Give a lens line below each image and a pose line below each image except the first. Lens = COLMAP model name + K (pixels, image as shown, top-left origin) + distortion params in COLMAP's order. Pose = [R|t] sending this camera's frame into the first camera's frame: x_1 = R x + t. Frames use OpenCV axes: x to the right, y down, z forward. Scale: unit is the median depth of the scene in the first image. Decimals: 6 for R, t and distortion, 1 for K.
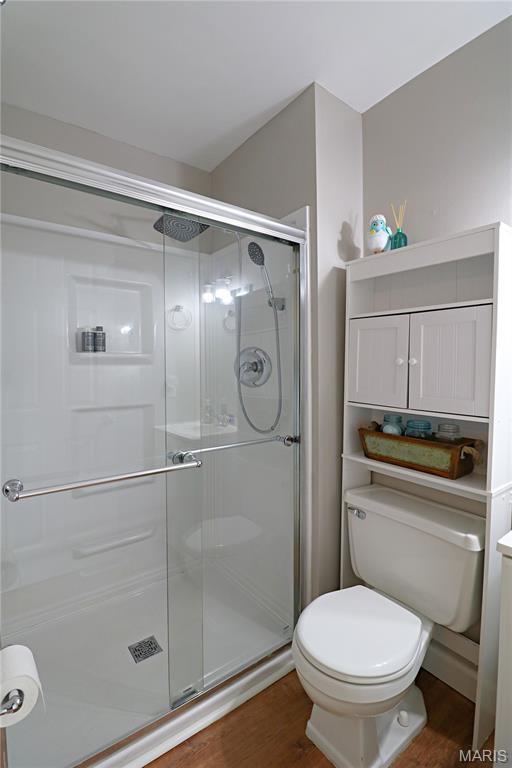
lens RADIAL K [[358.1, 0, 252.7], [0, 358.1, 373.0], [0, 0, 1]] dist [-0.000596, -0.011402]
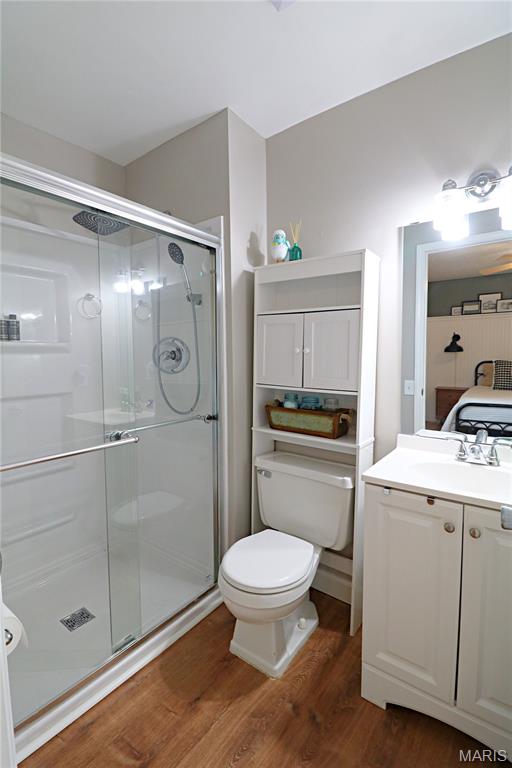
lens RADIAL K [[361.8, 0, 254.9], [0, 361.8, 375.3], [0, 0, 1]] dist [-0.000407, -0.011295]
pose [[0.956883, -0.018058, 0.289910, -0.094585], [0.007702, 0.999292, 0.036822, 0.006174], [-0.290370, -0.033002, 0.956345, -0.169216]]
